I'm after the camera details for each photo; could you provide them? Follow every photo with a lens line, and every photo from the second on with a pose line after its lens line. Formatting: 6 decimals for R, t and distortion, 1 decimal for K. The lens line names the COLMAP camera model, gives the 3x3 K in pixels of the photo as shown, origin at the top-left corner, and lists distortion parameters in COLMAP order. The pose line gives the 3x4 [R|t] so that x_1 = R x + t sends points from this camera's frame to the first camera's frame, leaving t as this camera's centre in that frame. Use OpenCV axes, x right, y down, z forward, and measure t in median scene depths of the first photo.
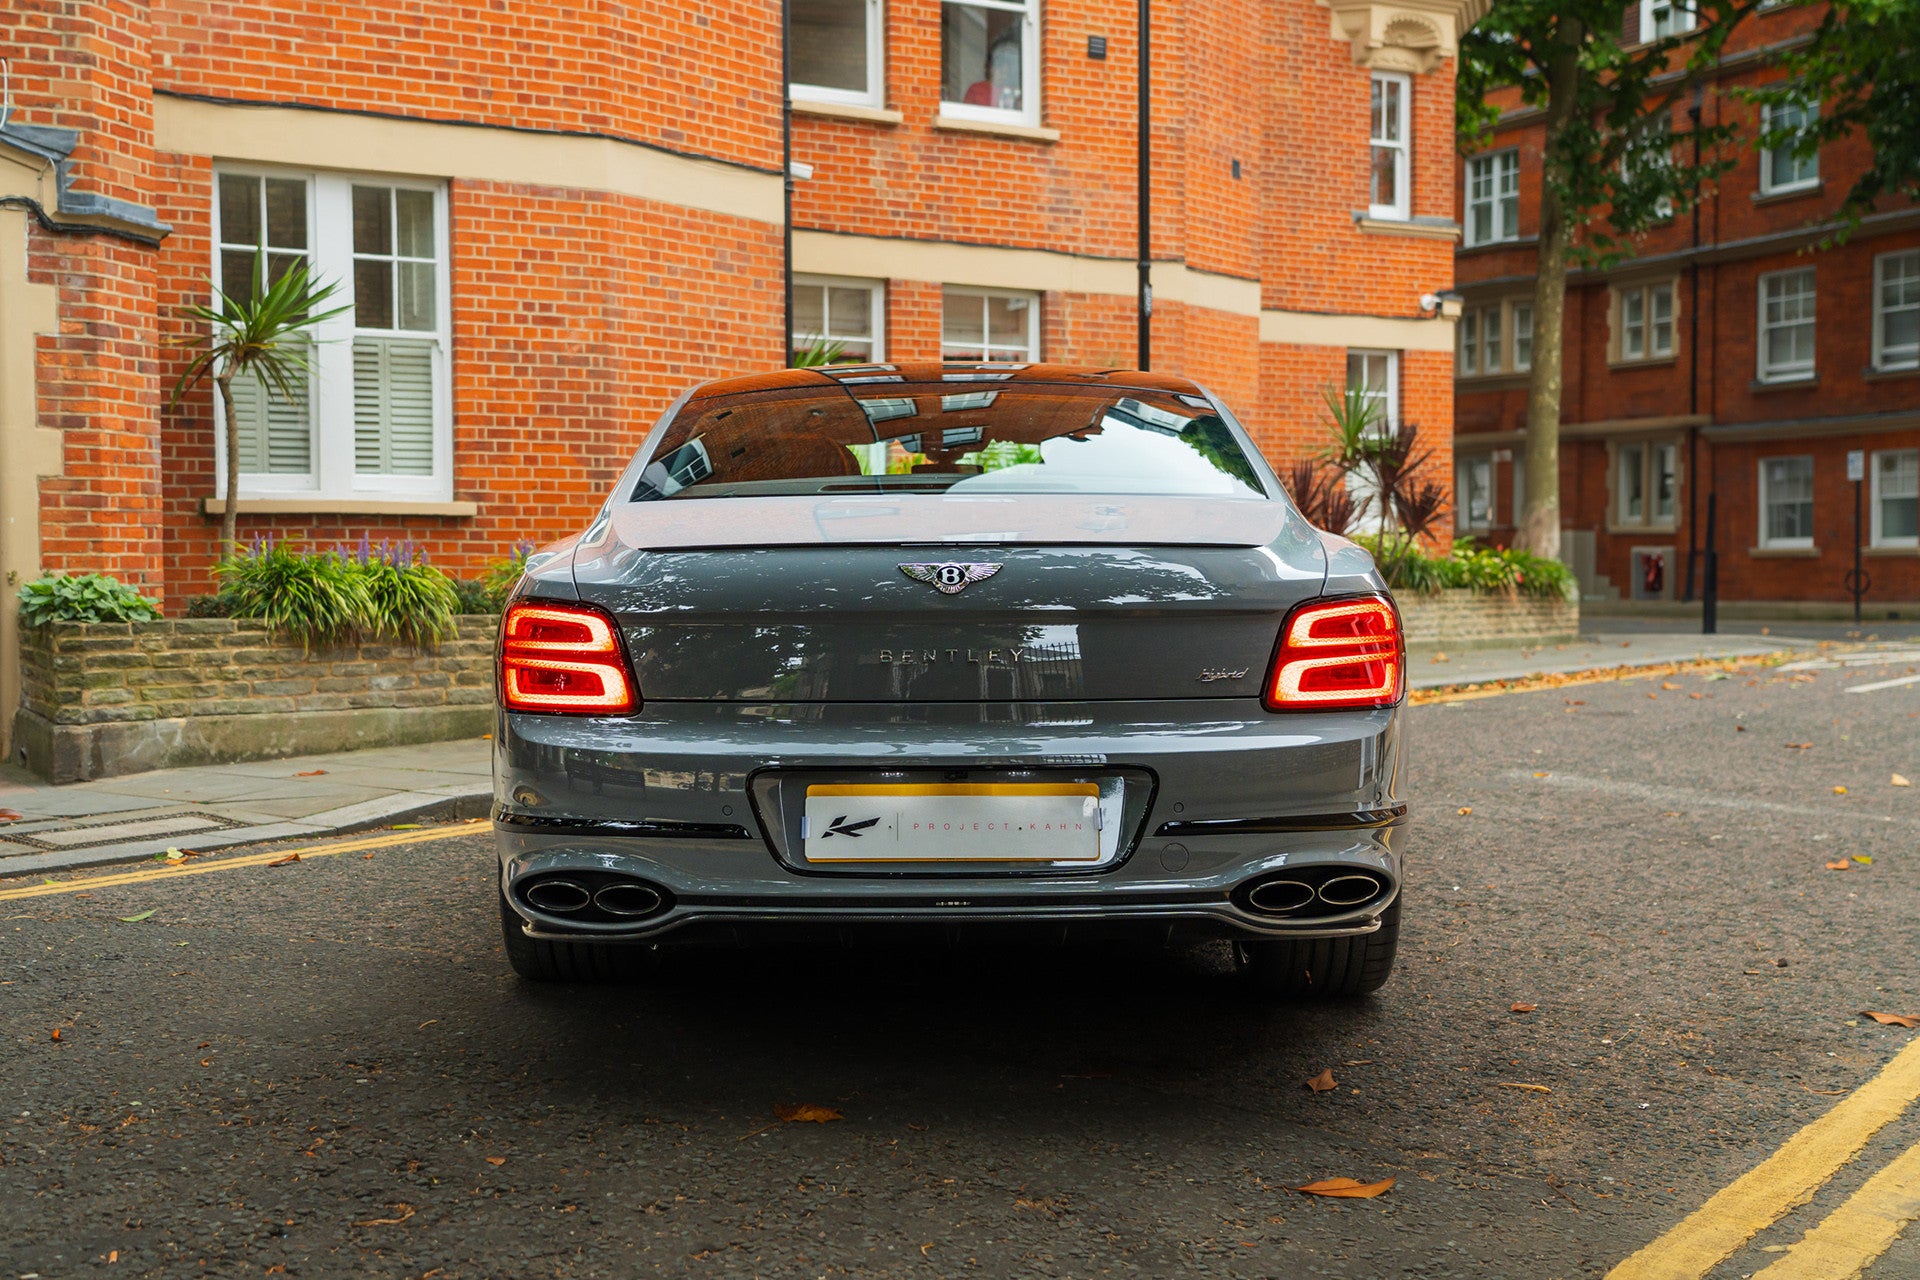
lens RADIAL K [[2263.9, 0, 926.5], [0, 2263.9, 650.1], [0, 0, 1]] dist [0.055252, 0.010648]
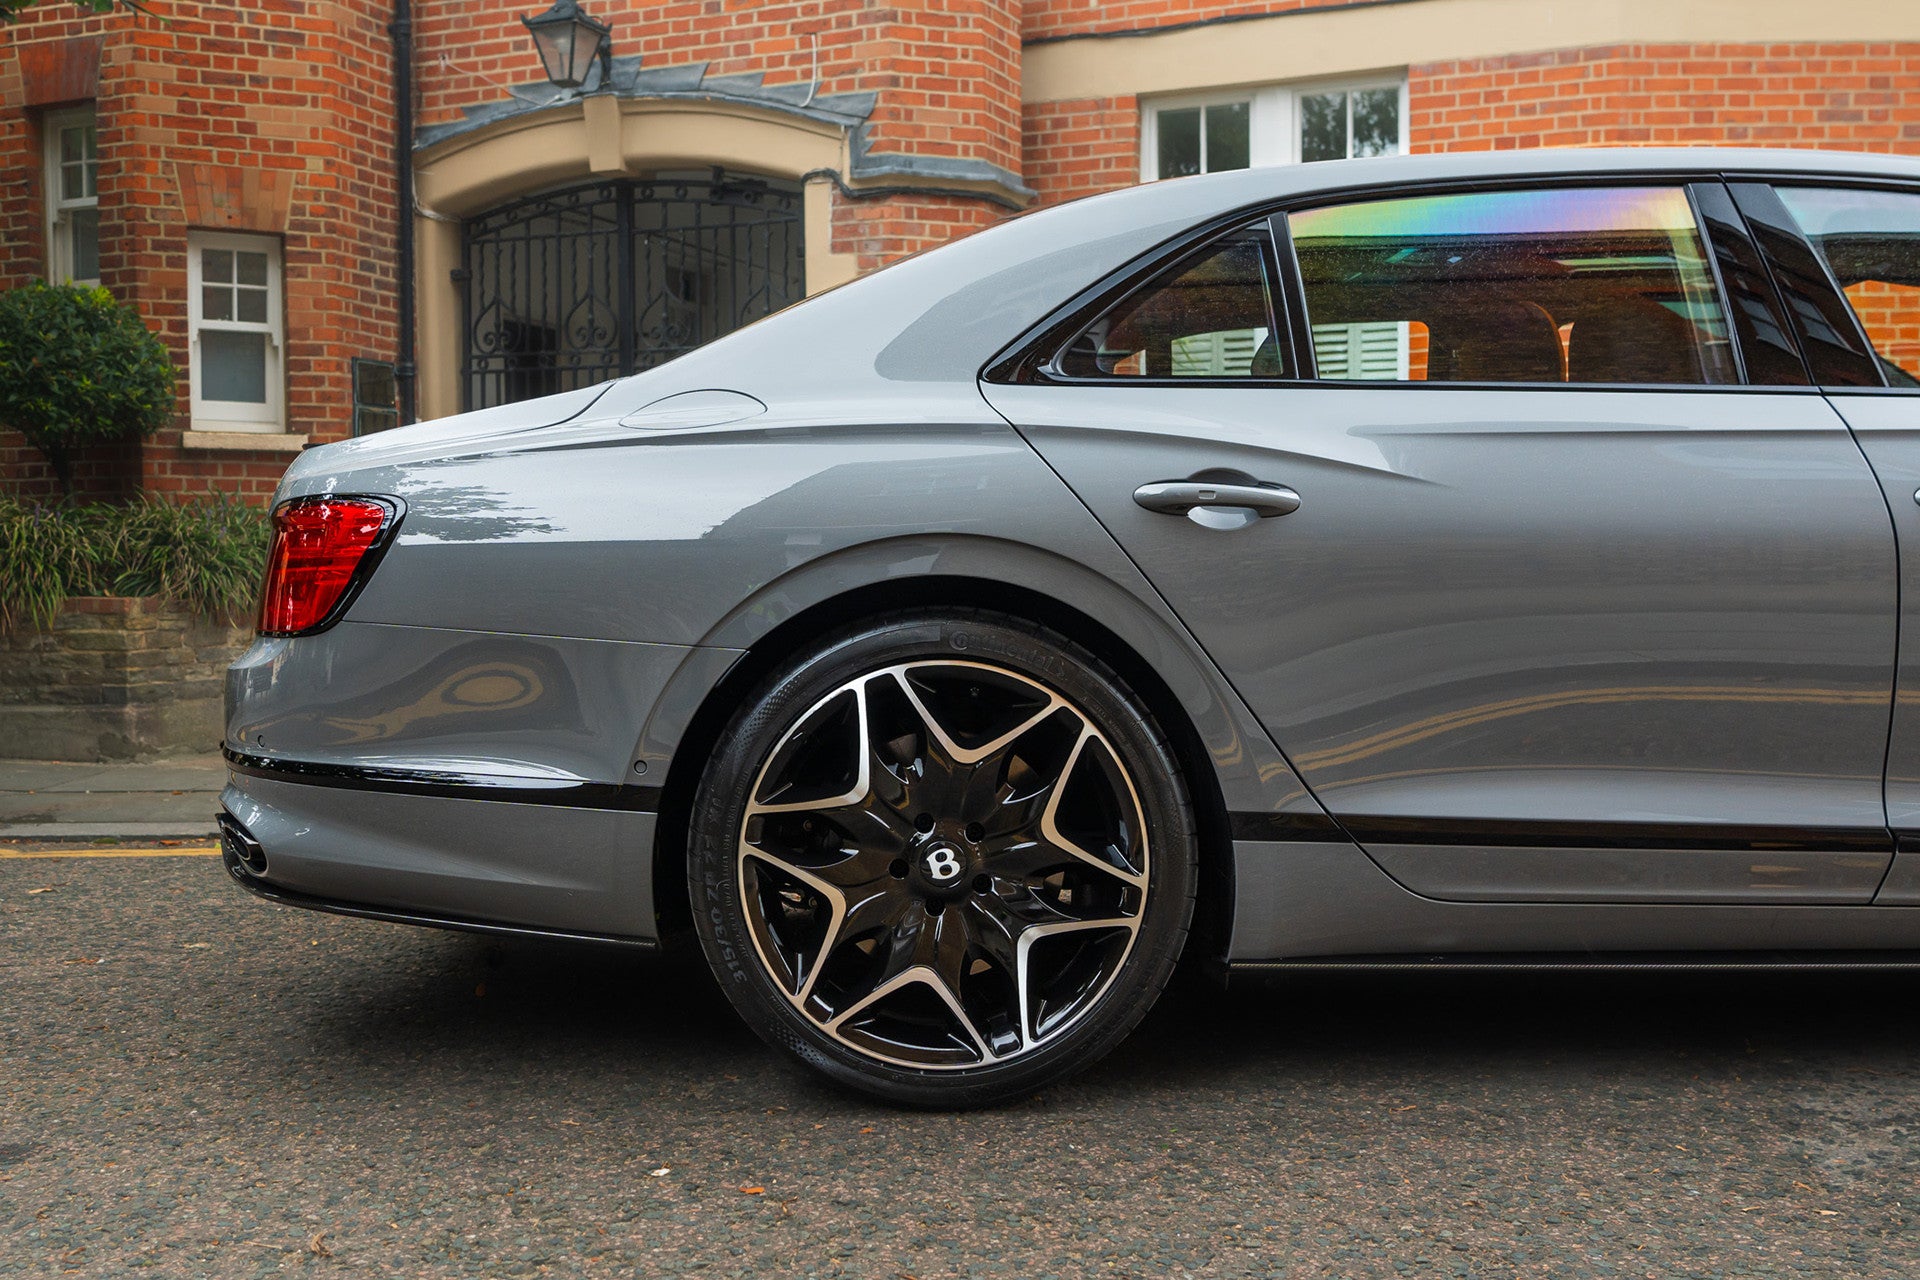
lens RADIAL K [[2089.9, 0, 876.9], [0, 2089.9, 666.1], [0, 0, 1]] dist [-0.003436, 0.013350]
pose [[0.598912, 0.033242, -0.800124, 0.276311], [-0.022482, 0.999442, 0.024694, -0.003261], [0.800499, 0.003199, 0.599325, 0.368172]]
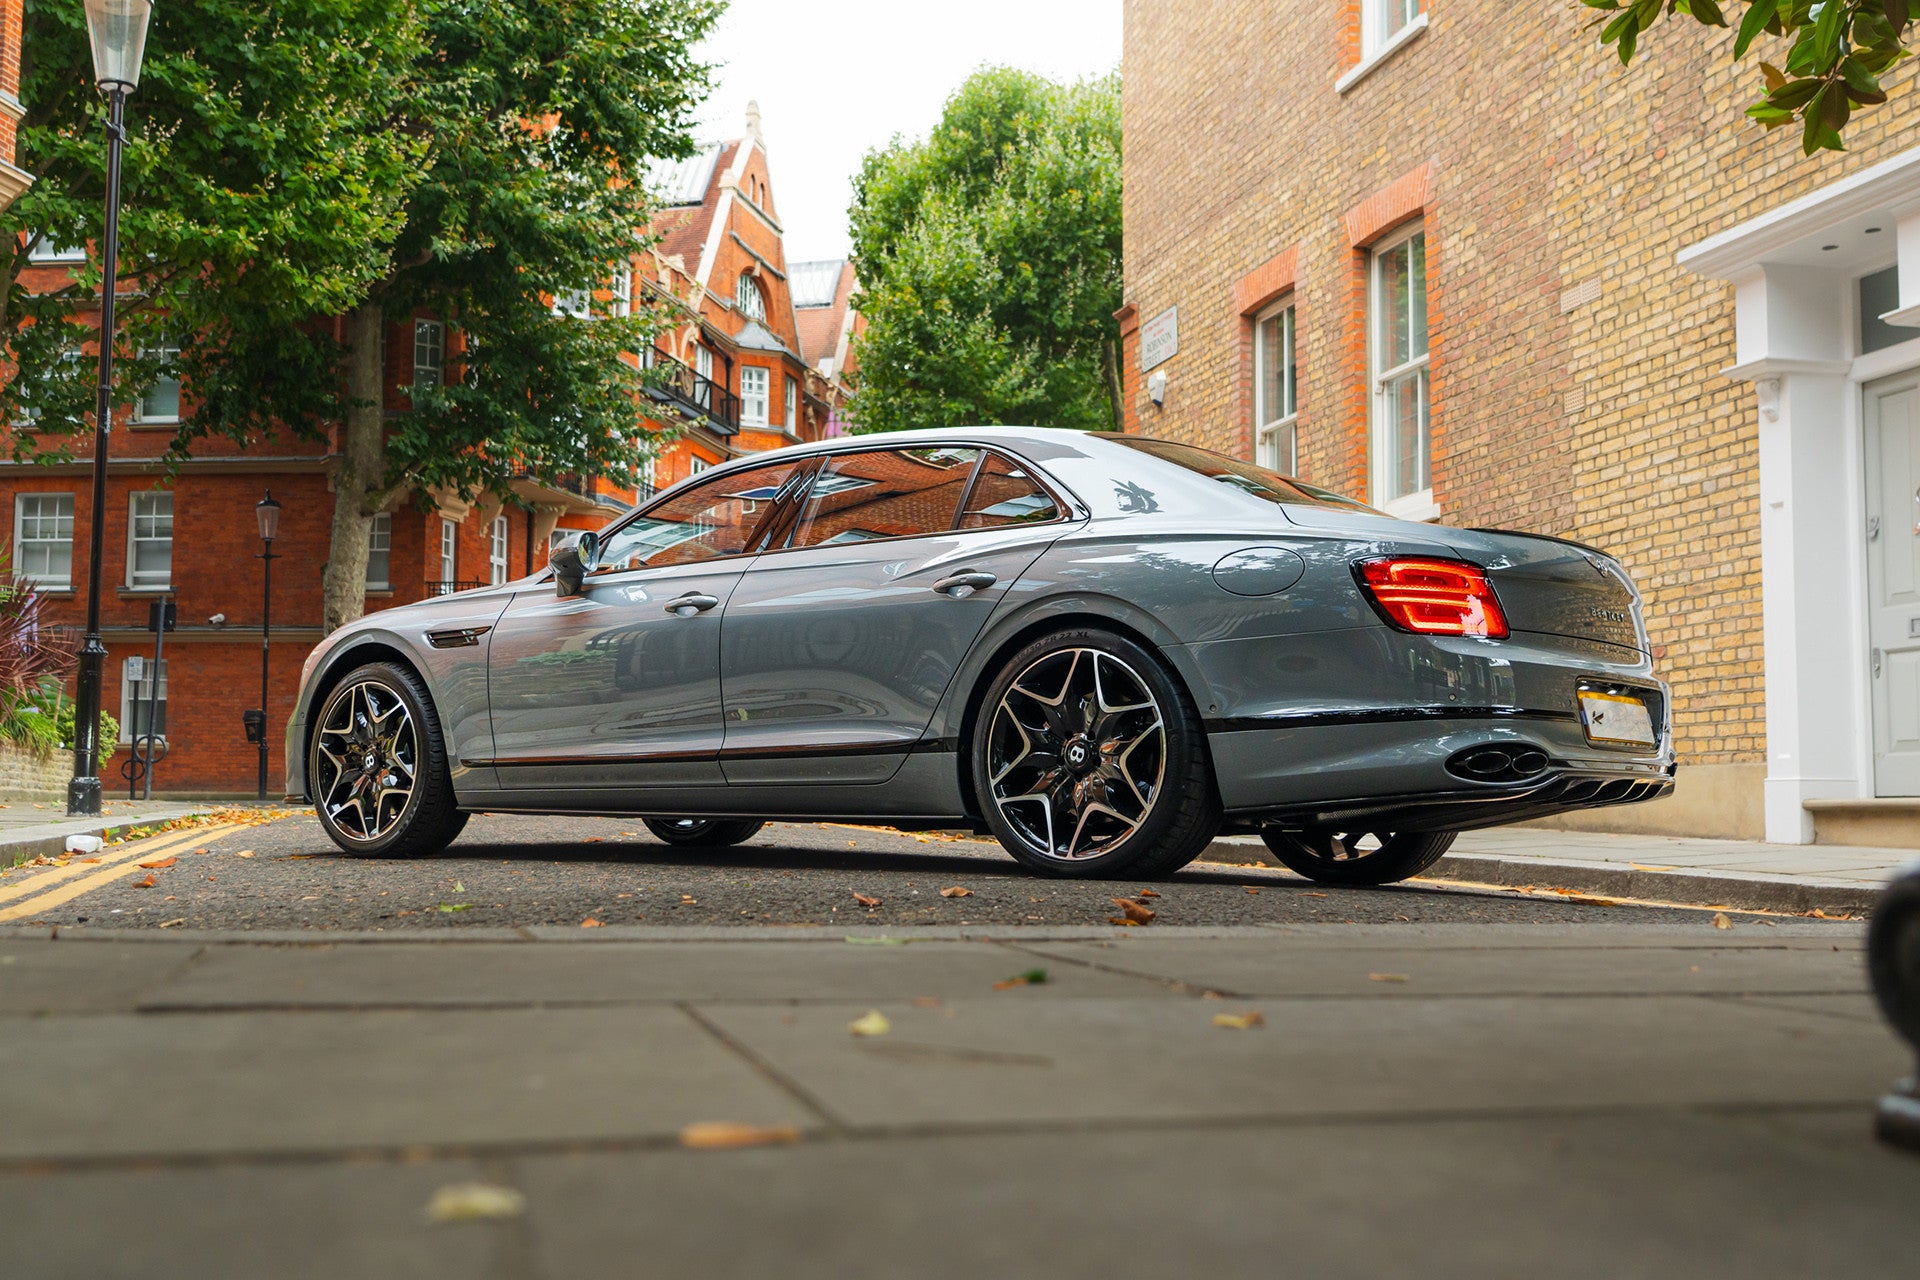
lens RADIAL K [[2020.9, 0, 946.7], [0, 2020.9, 651.9], [0, 0, 1]] dist [0.042097, 0.001387]
pose [[0.598457, 0.075321, 0.797607, -0.405285], [0.010558, 0.994743, -0.101859, 0.048525], [-0.801086, 0.069379, 0.594515, 0.148035]]
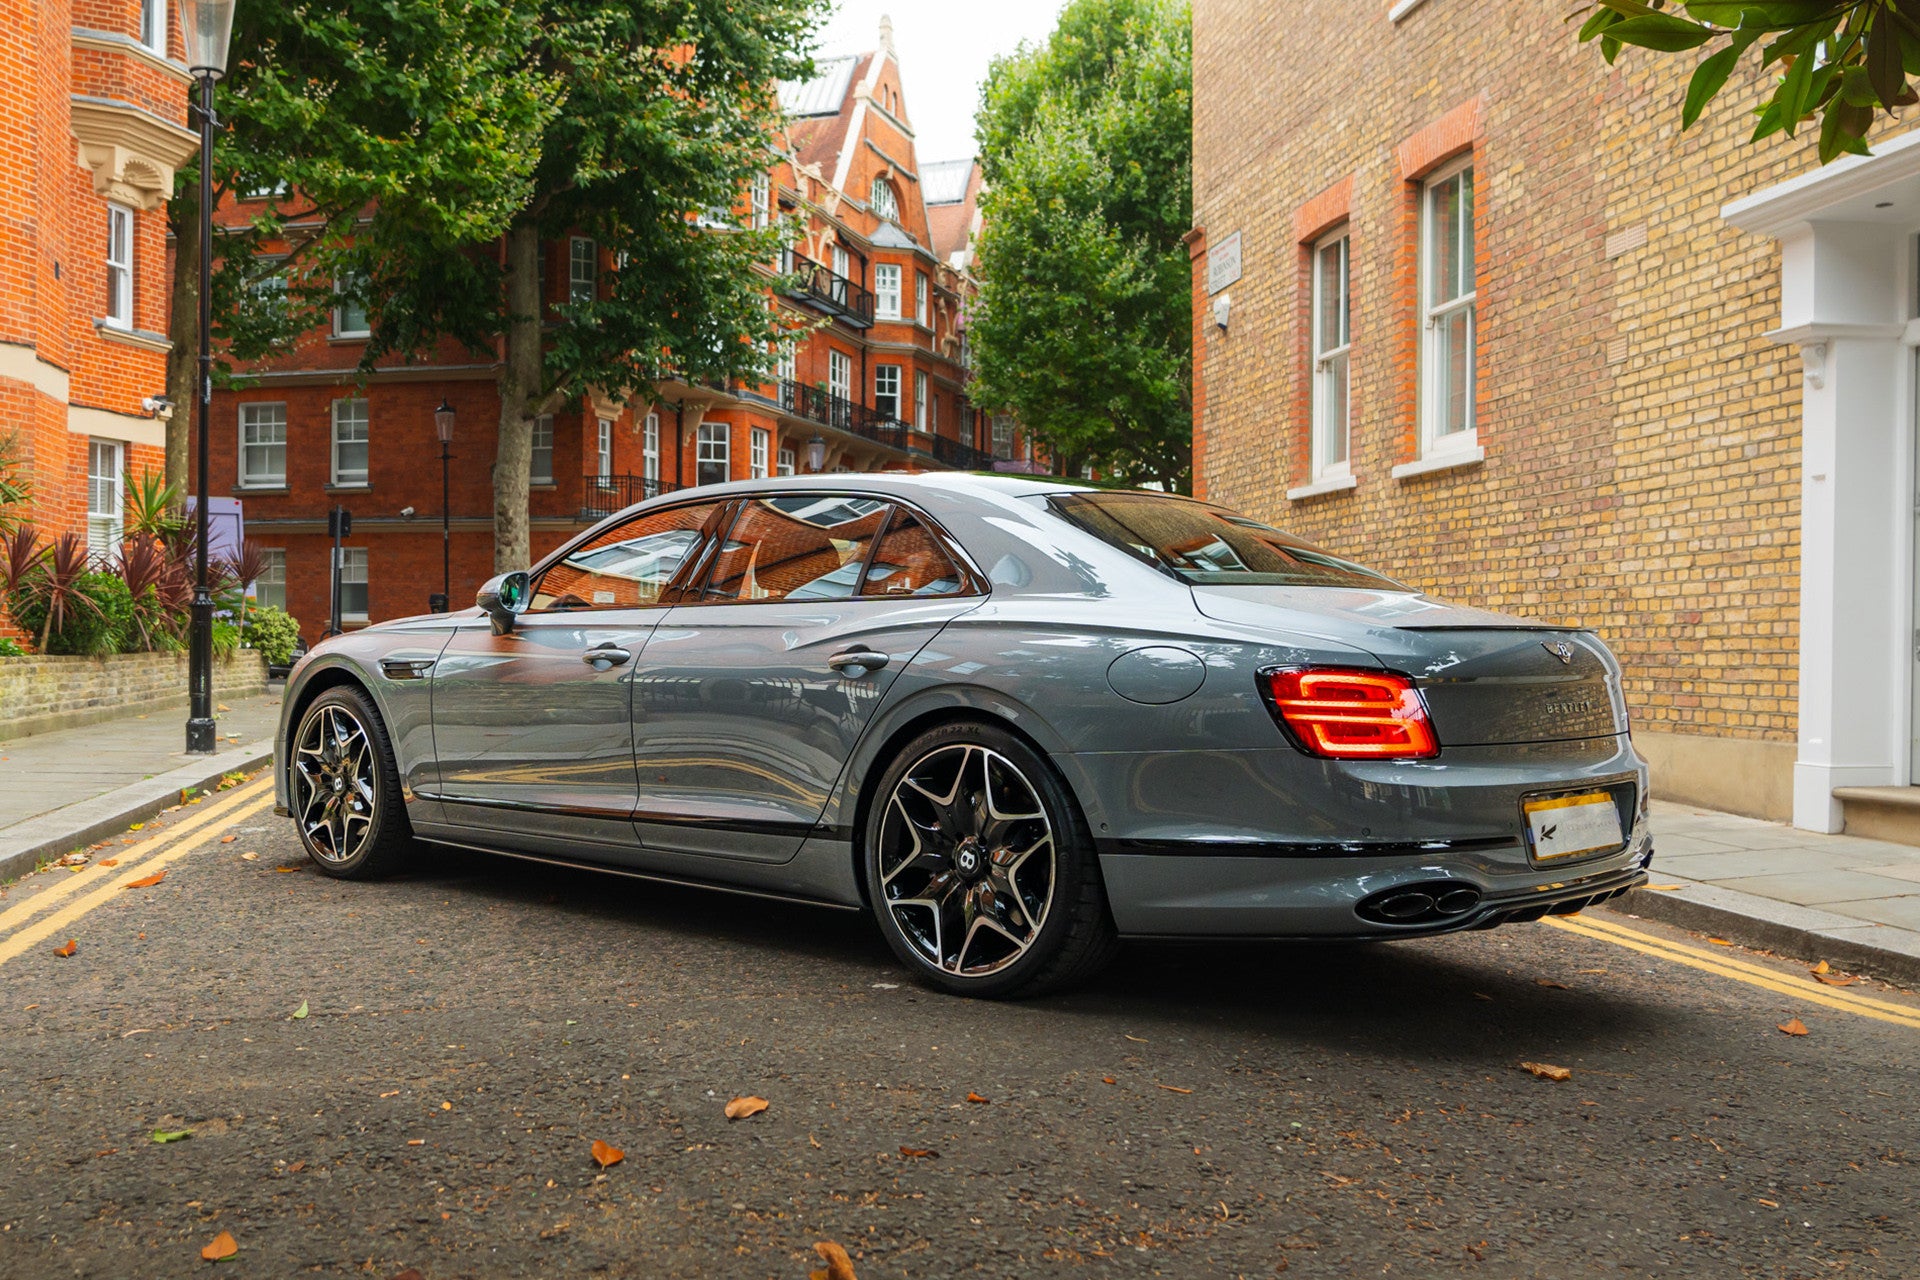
lens RADIAL K [[1803.1, 0, 873.4], [0, 1803.1, 679.7], [0, 0, 1]] dist [-0.035228, 0.027148]
pose [[0.689433, -0.001182, 0.724348, -0.316703], [0.008168, 0.999948, -0.006143, -0.003456], [-0.724303, 0.010152, 0.689407, 0.153077]]
